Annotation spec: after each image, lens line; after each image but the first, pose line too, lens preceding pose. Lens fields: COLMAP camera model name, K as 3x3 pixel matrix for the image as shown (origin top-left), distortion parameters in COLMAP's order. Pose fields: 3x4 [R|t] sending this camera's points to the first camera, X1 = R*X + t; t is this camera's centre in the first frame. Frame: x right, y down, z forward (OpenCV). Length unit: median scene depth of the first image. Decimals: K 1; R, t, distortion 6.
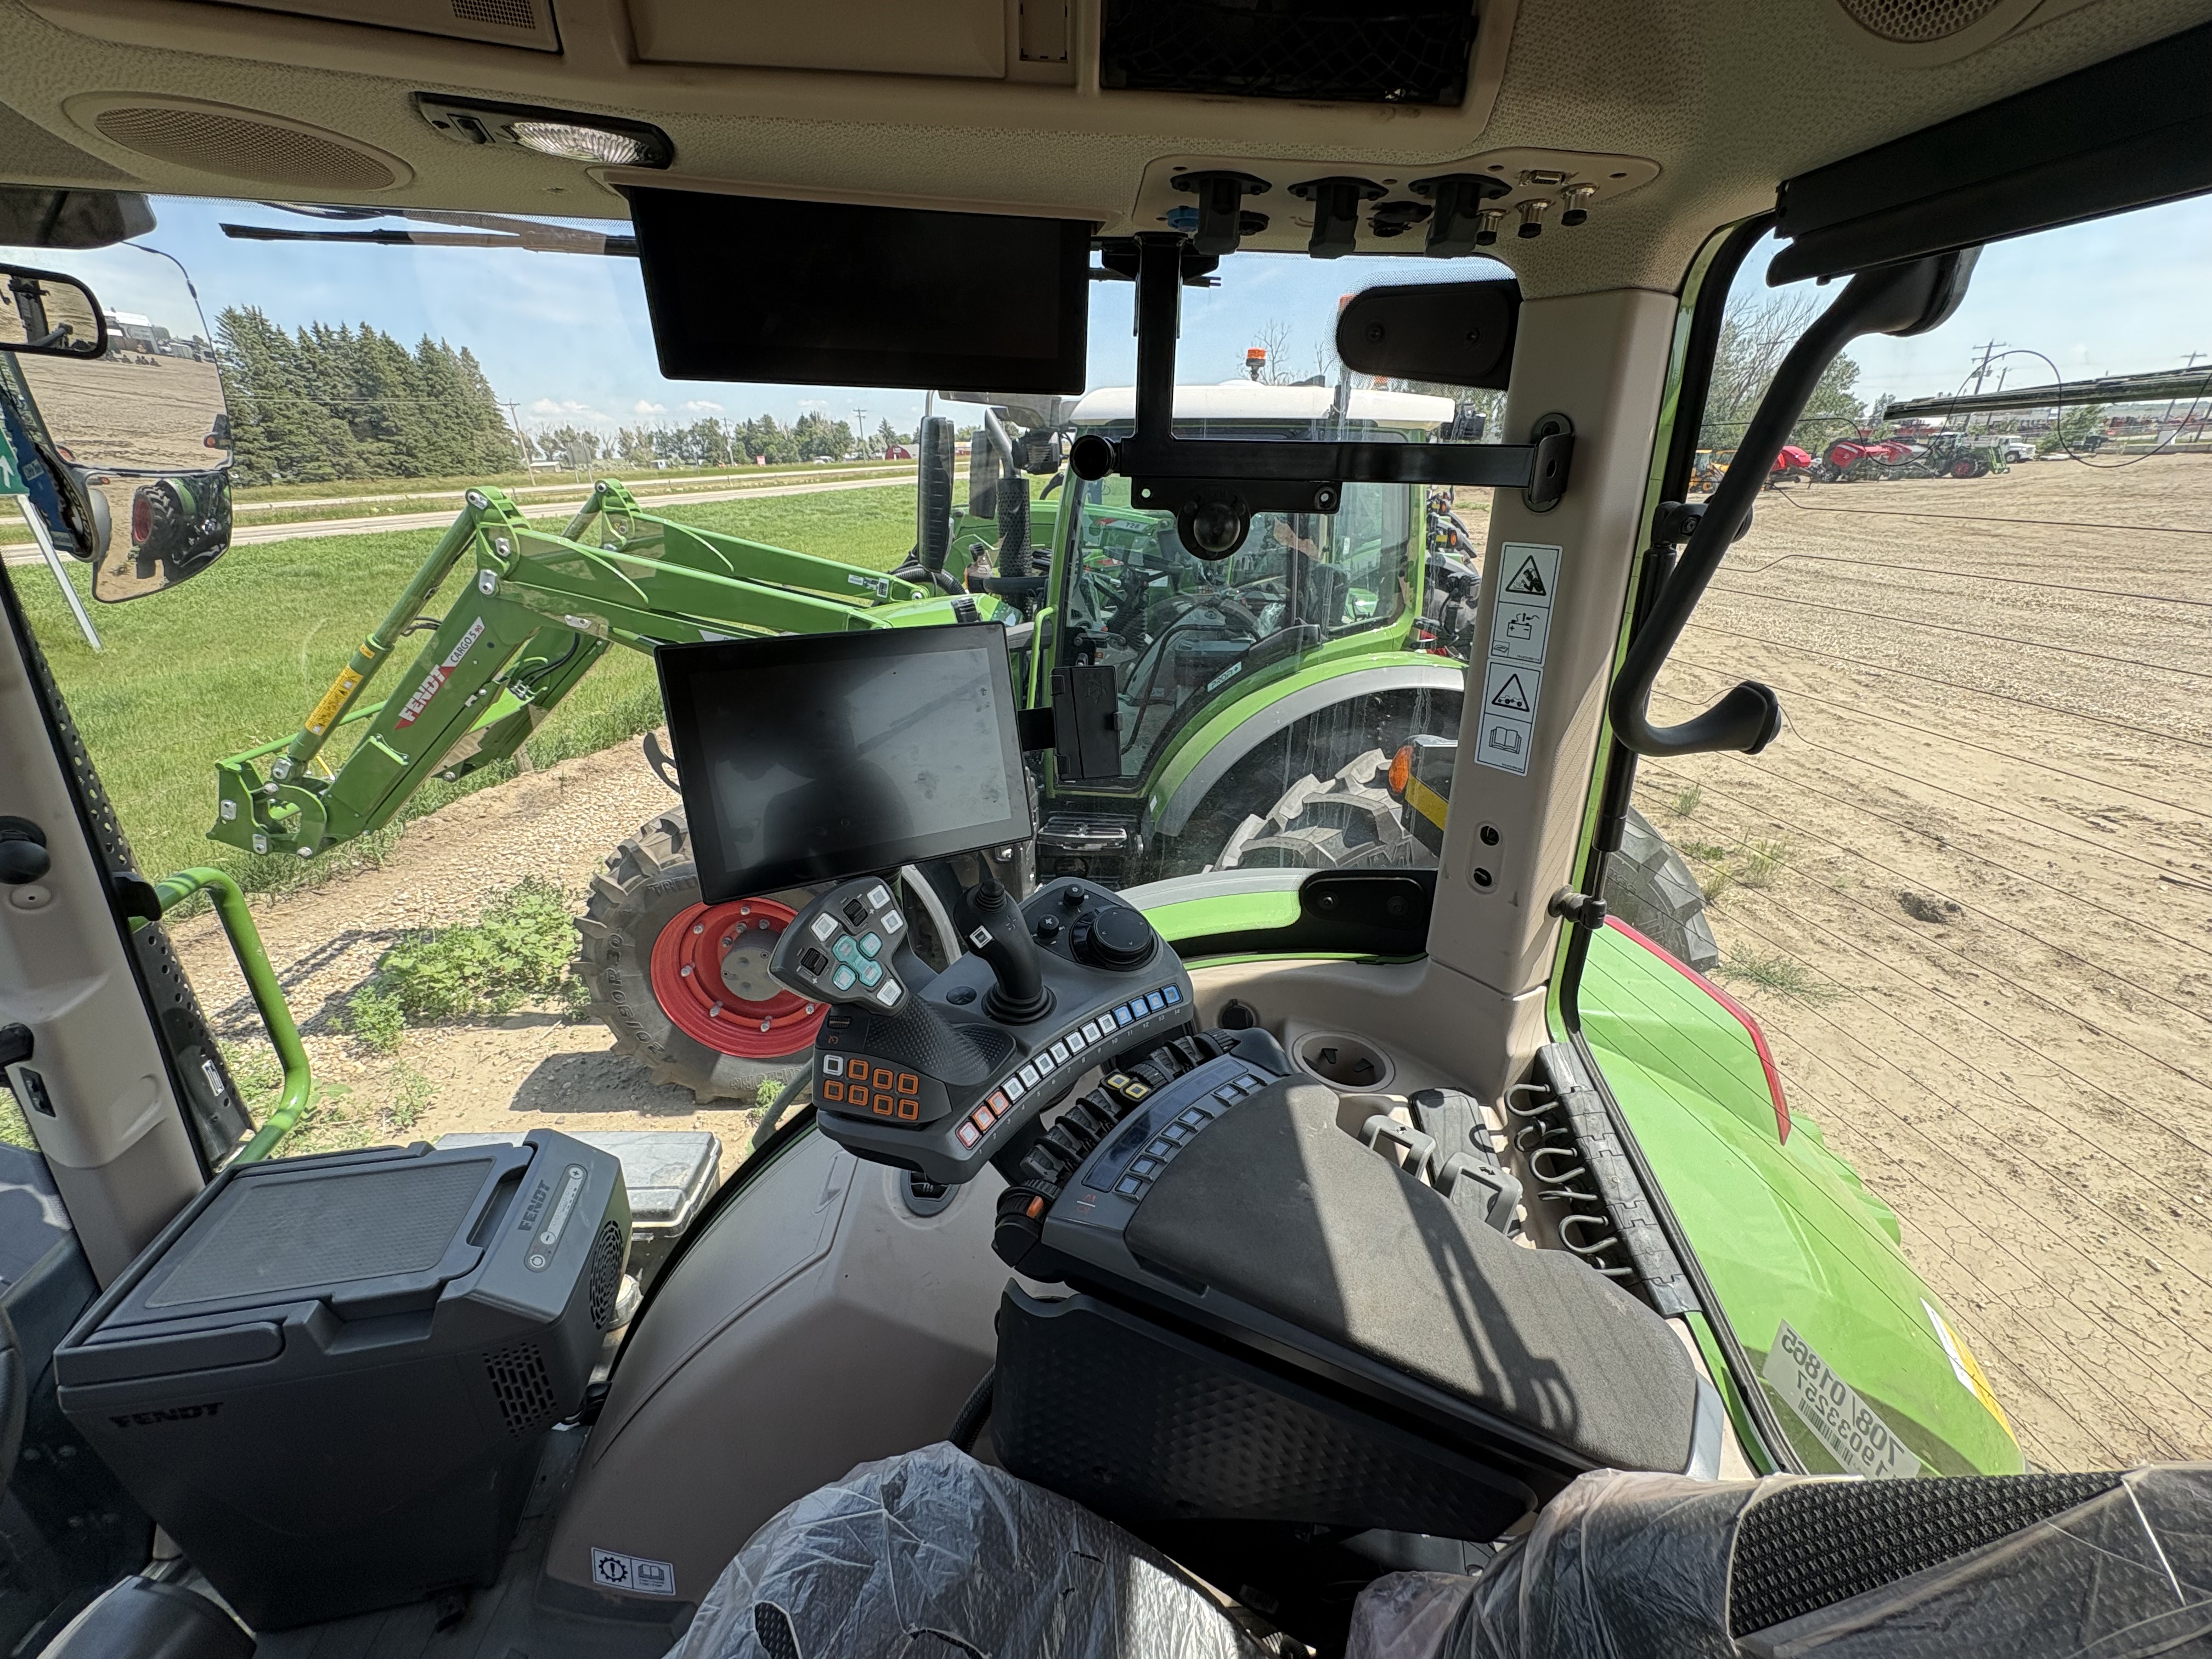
lens RADIAL K [[885.6, 0, 1102.8], [0, 885.6, 830.4], [0, 0, 1]] dist [0.000364, -0.000349]
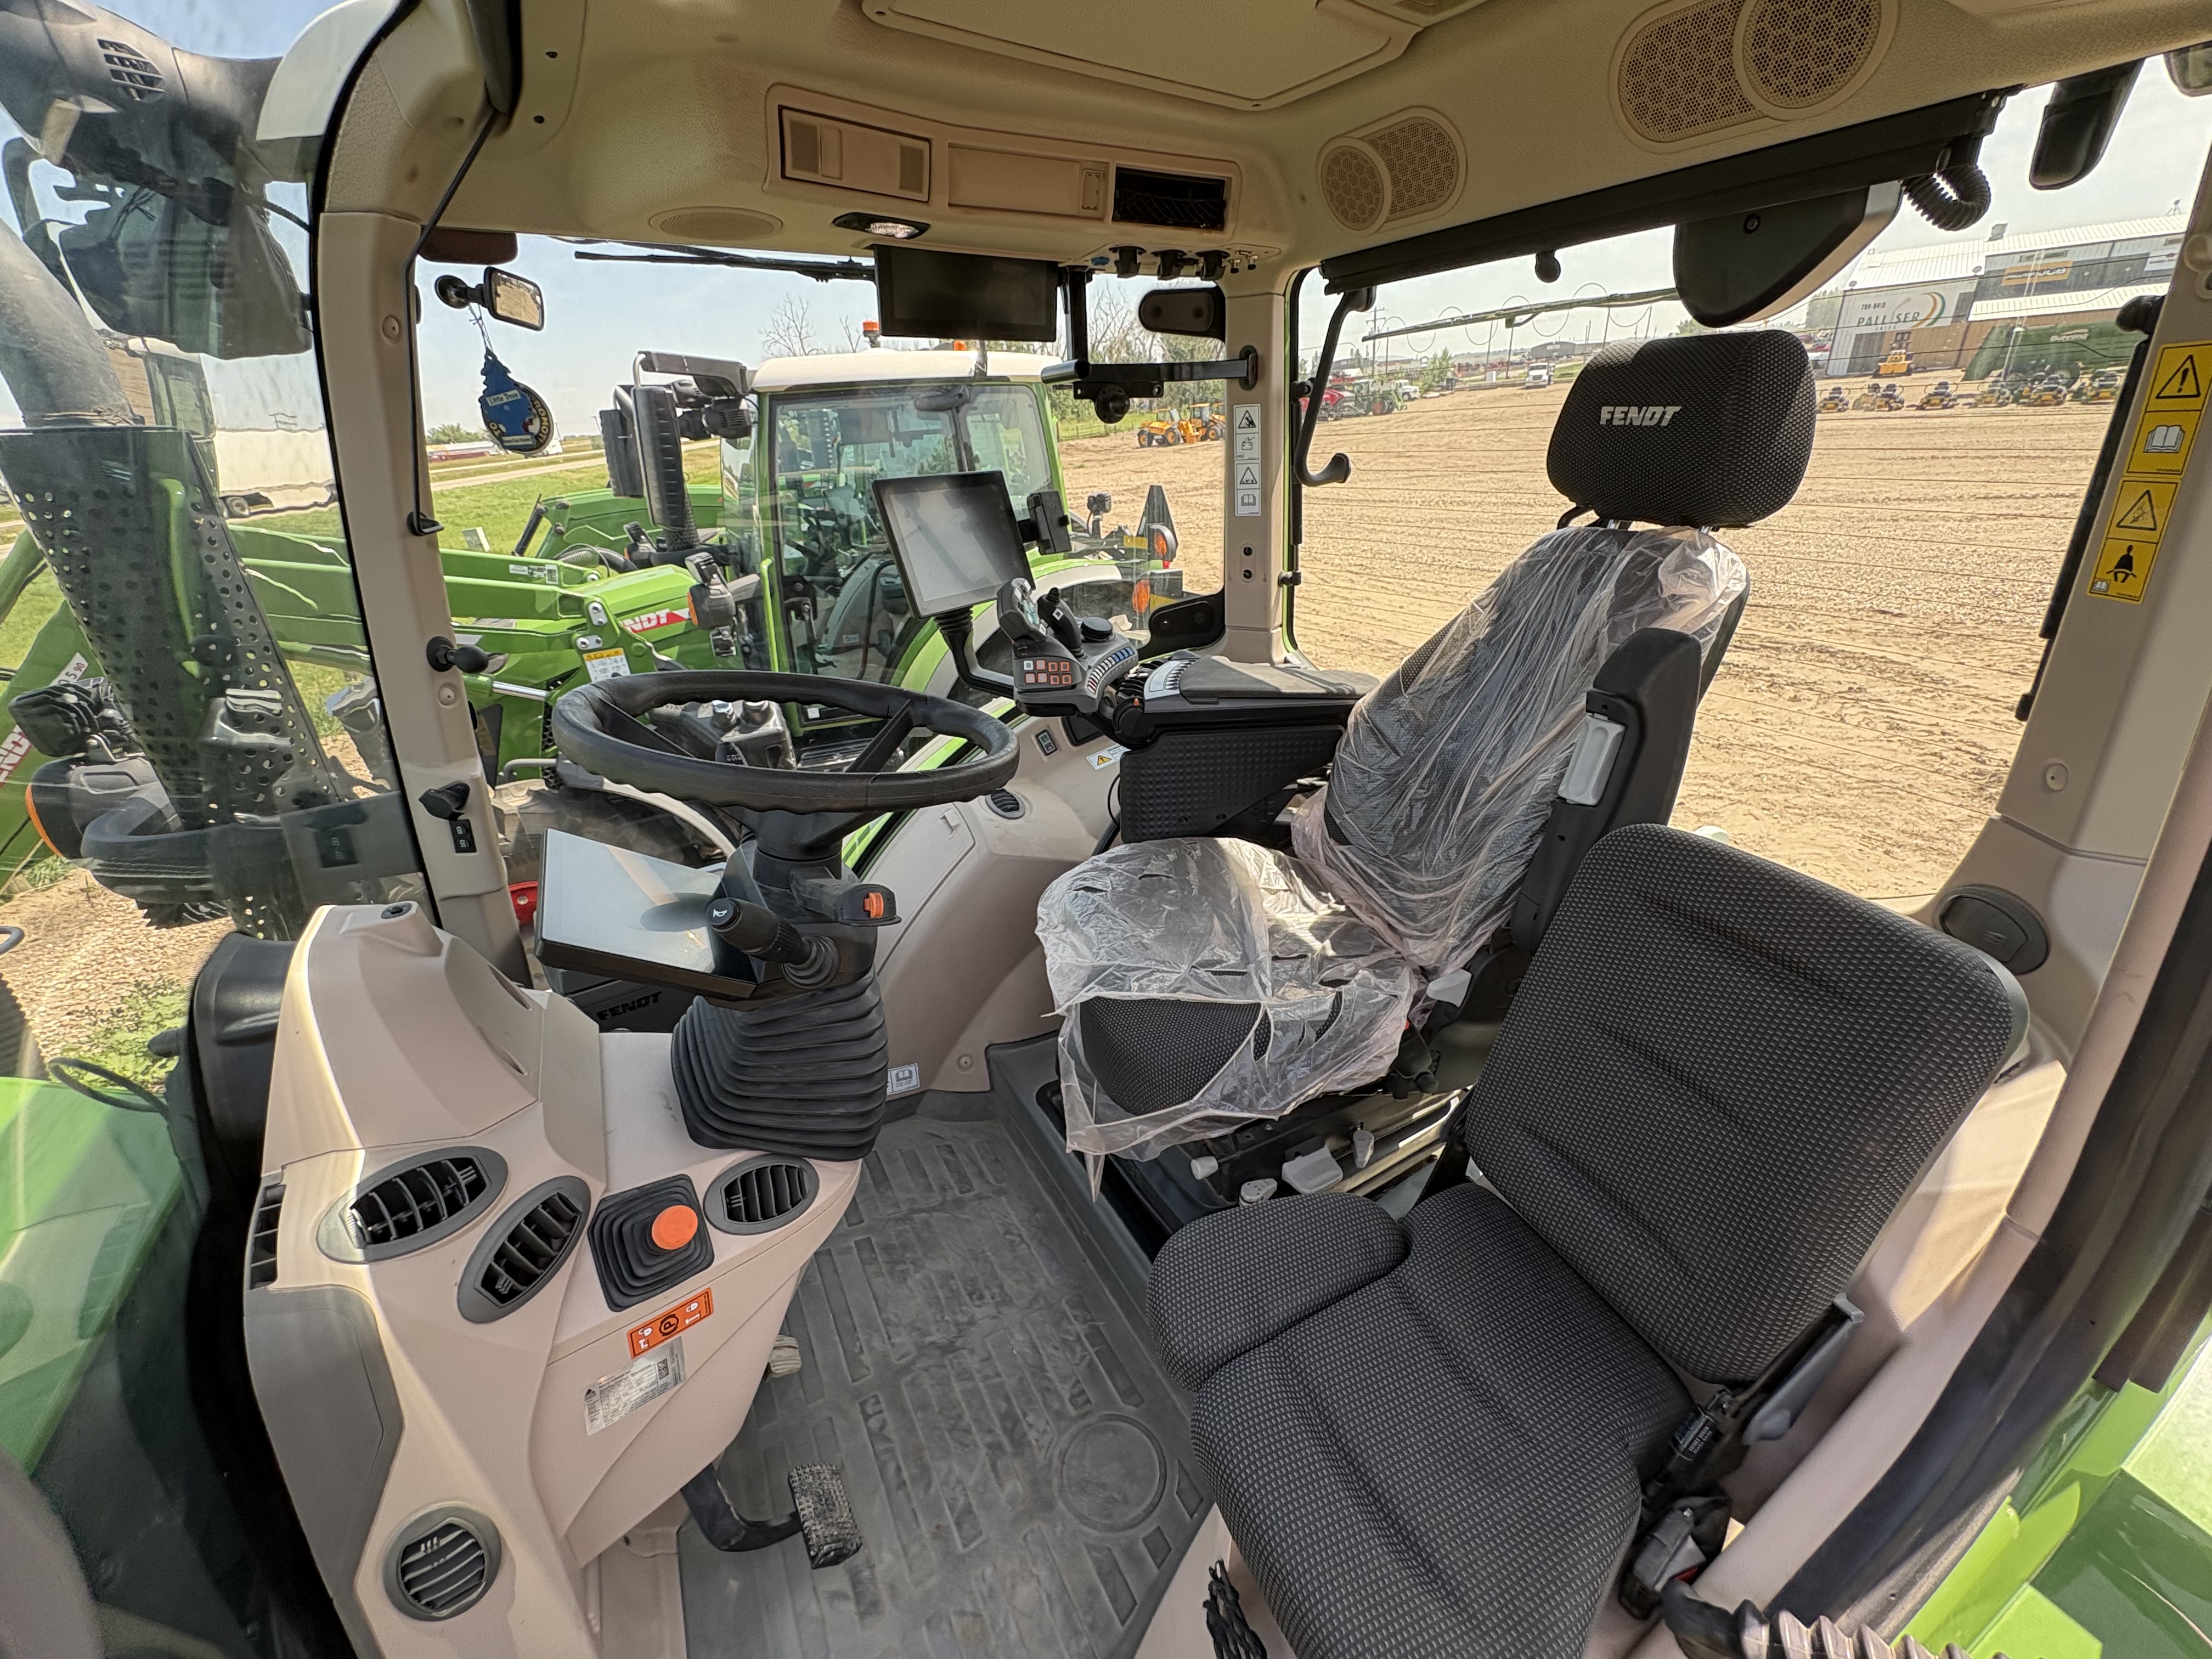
lens RADIAL K [[891.0, 0, 1108.7], [0, 891.0, 832.6], [0, 0, 1]] dist [-0.001543, -0.000154]
pose [[0.892134, -0.237590, 0.384250, -0.679218], [0.228237, 0.971049, 0.070510, 0.351127], [-0.389878, 0.024796, 0.920532, -0.658680]]
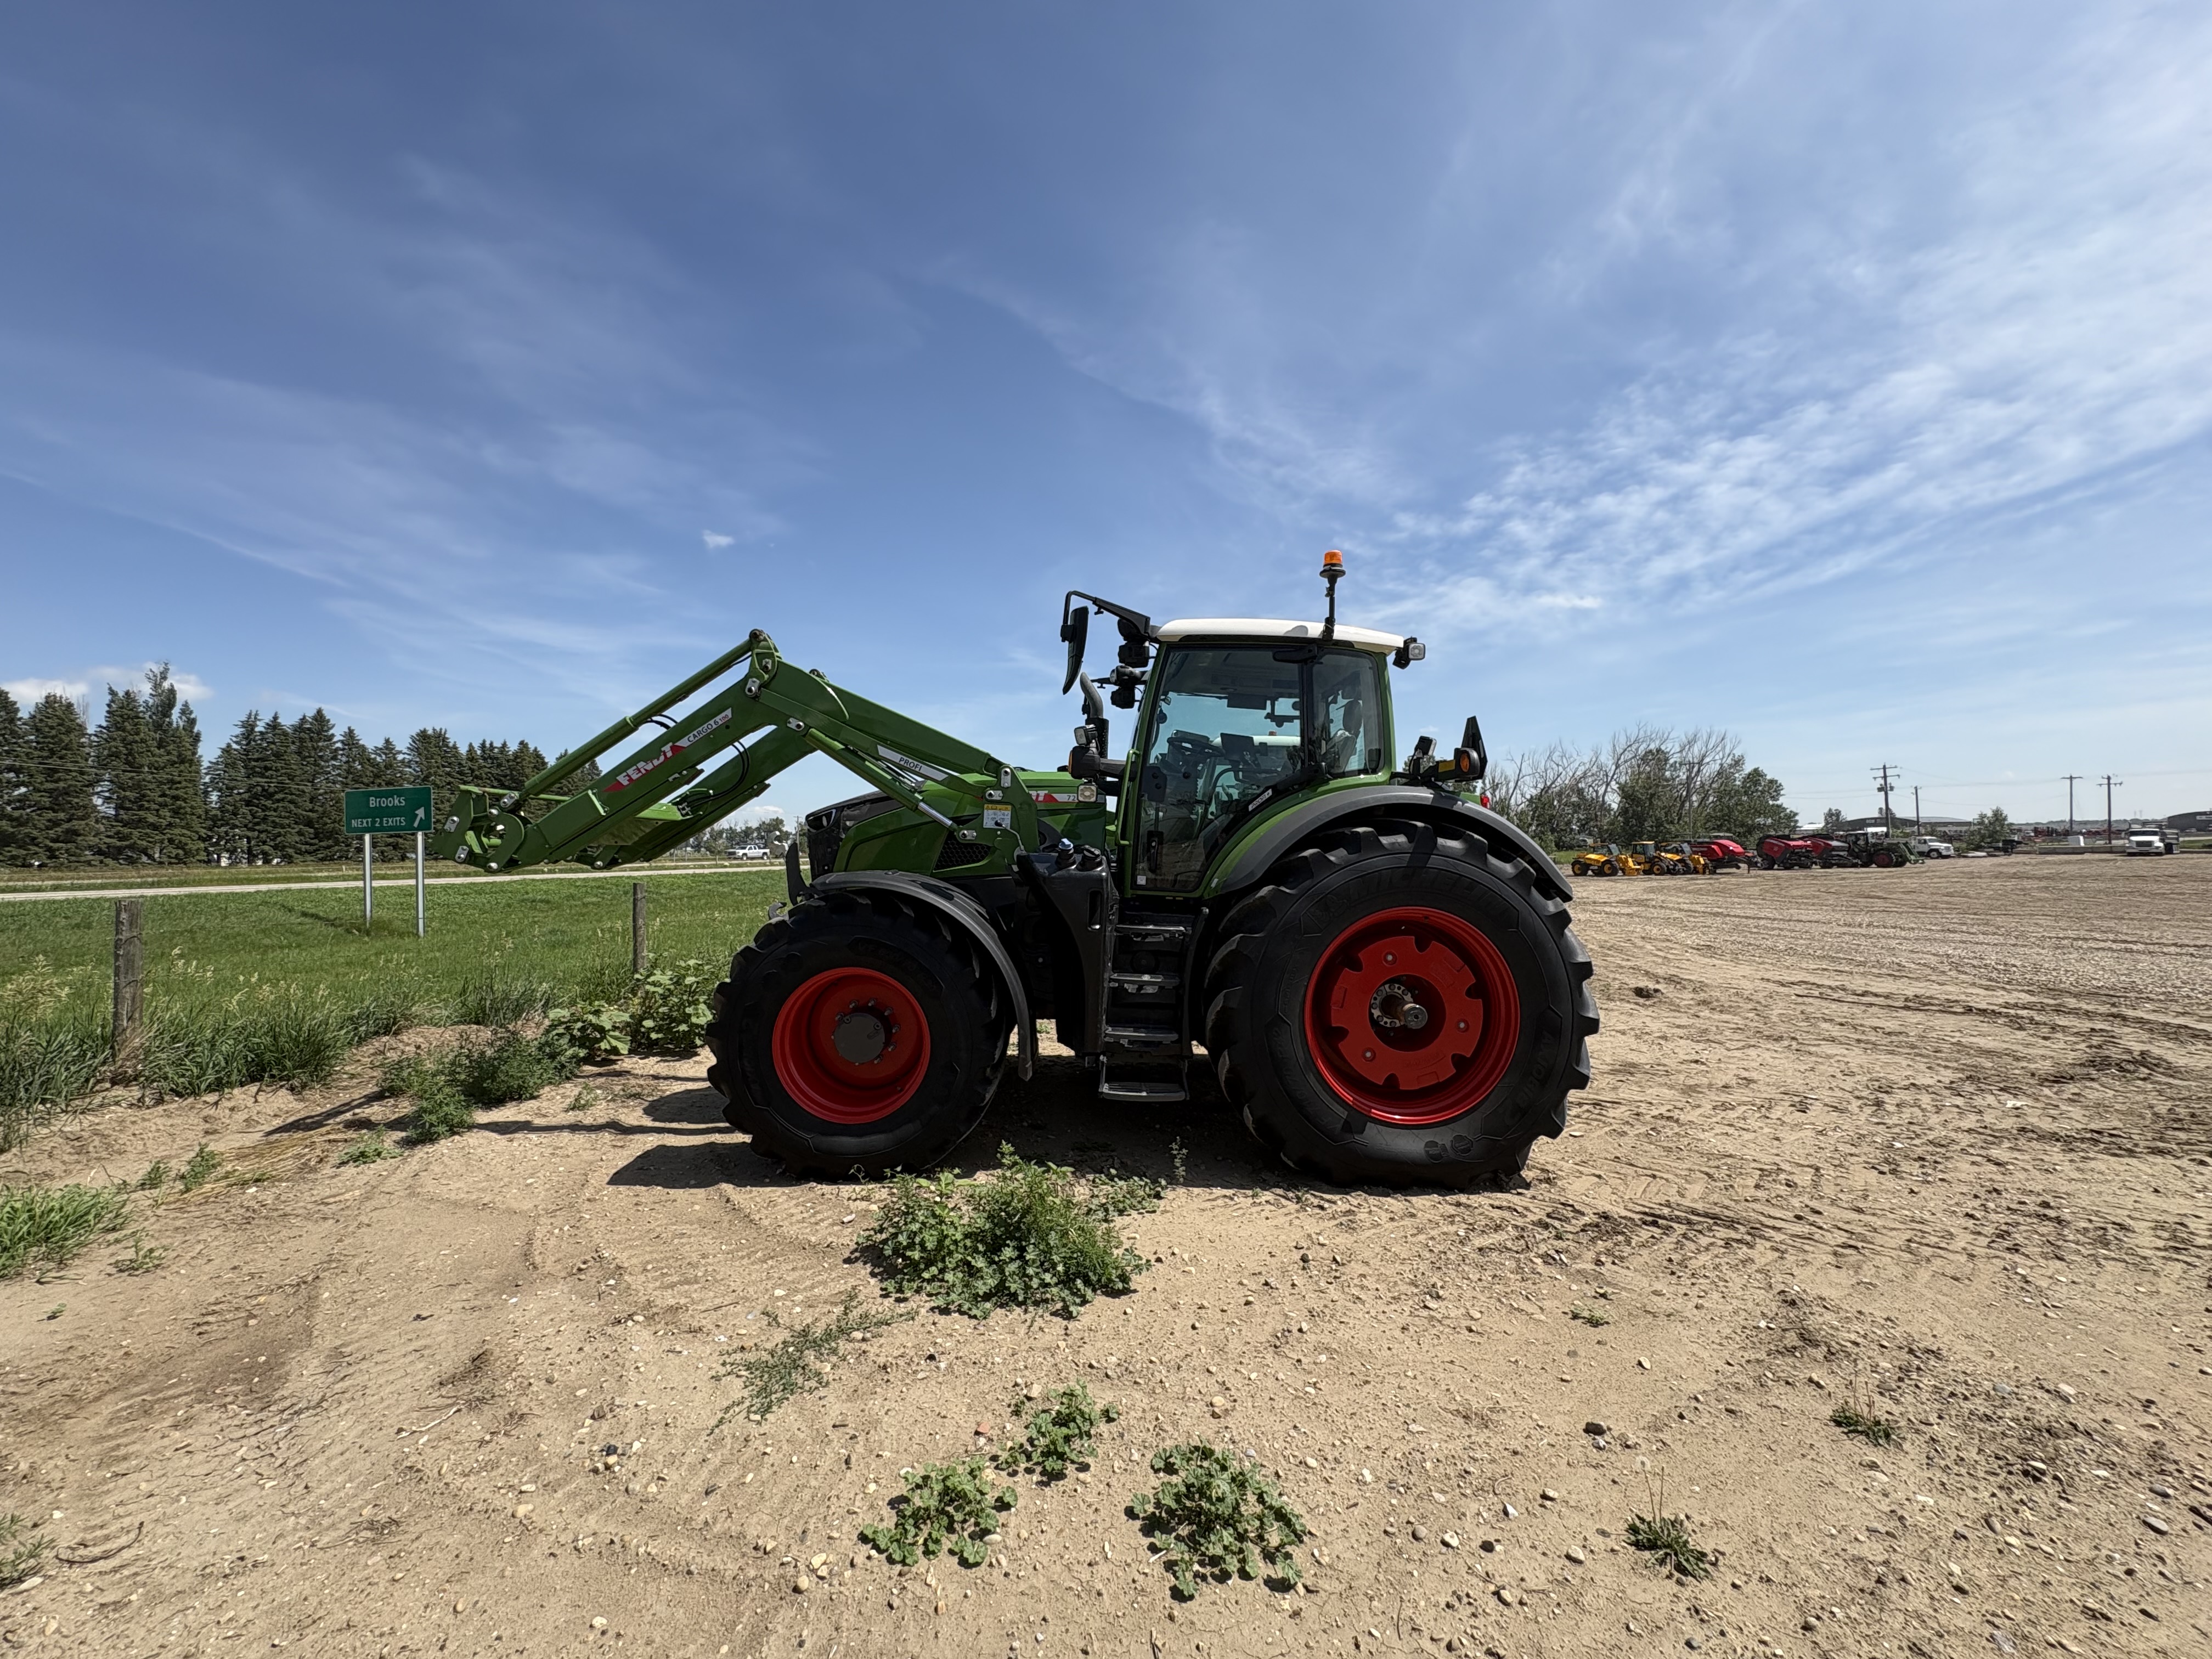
lens RADIAL K [[885.6, 0, 1102.8], [0, 885.6, 830.4], [0, 0, 1]] dist [0.000364, -0.000349]
pose [[0.999732, 0.009555, -0.021081, -1.101991], [-0.017427, 0.910131, -0.413954, 3.323584], [0.015231, 0.414210, 0.910054, -5.116665]]
